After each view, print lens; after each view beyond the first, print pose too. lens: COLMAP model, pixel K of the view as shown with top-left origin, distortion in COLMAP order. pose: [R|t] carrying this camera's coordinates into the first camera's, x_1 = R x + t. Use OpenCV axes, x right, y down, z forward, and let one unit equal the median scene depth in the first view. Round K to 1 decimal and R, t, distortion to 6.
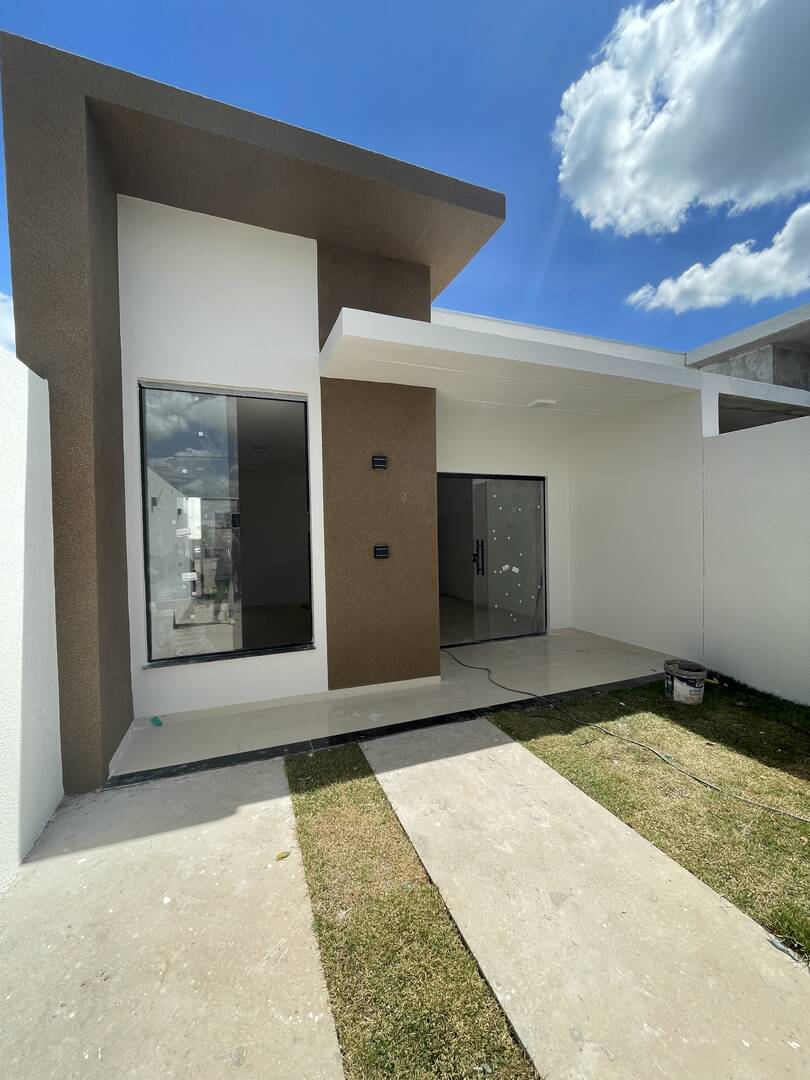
lens RADIAL K [[437.2, 0, 412.9], [0, 437.2, 539.7], [0, 0, 1]] dist [-0.018032, -0.000384]
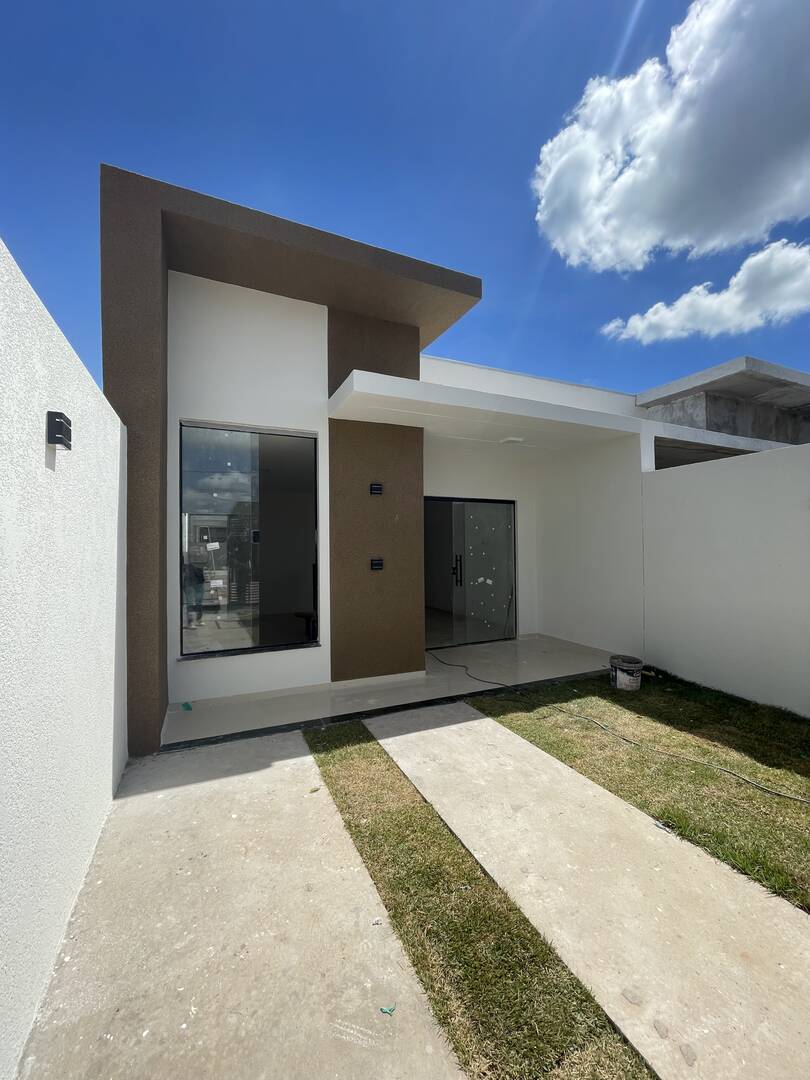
lens RADIAL K [[437.2, 0, 412.7], [0, 437.2, 543.0], [0, 0, 1]] dist [-0.018032, -0.000384]
pose [[0.998523, 0.011125, 0.053185, -0.046436], [-0.009622, 0.999550, -0.028429, 0.002852], [-0.053477, 0.027875, 0.998180, -0.223953]]
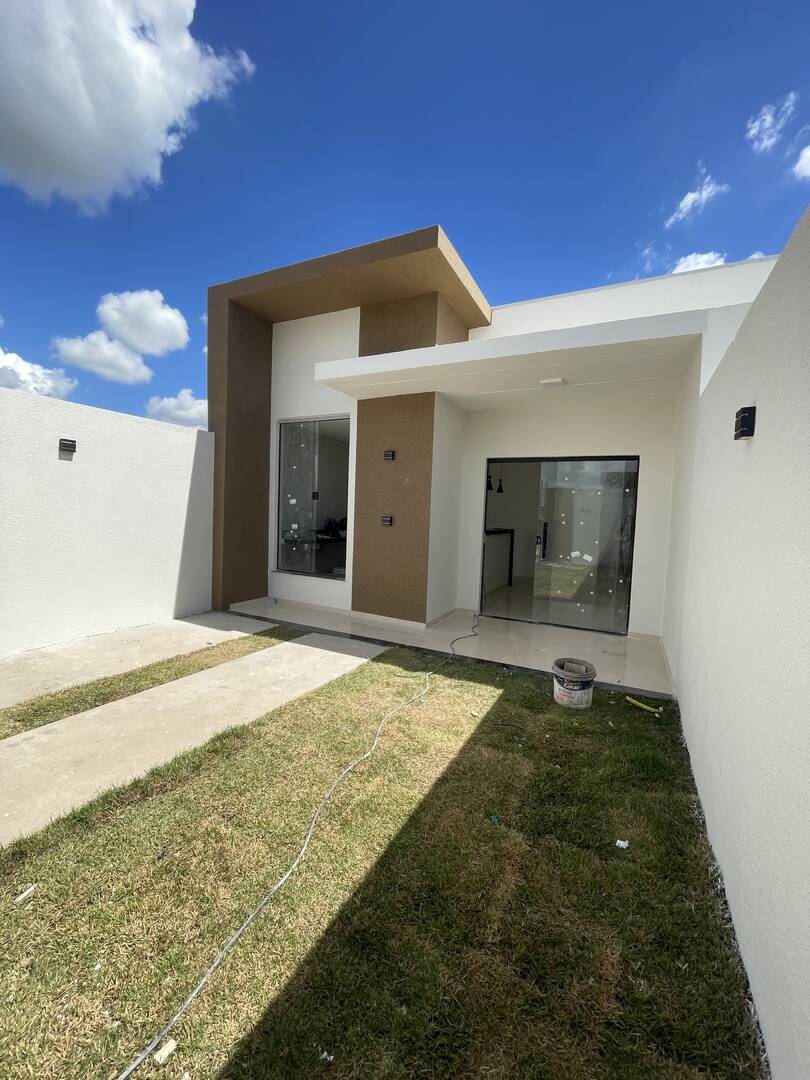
lens RADIAL K [[437.2, 0, 406.7], [0, 437.2, 539.2], [0, 0, 1]] dist [-0.018032, -0.000384]
pose [[0.661662, 0.087937, -0.744628, 1.179321], [-0.067515, 0.996052, 0.057637, 0.002827], [0.746757, 0.012137, 0.664987, 0.158589]]
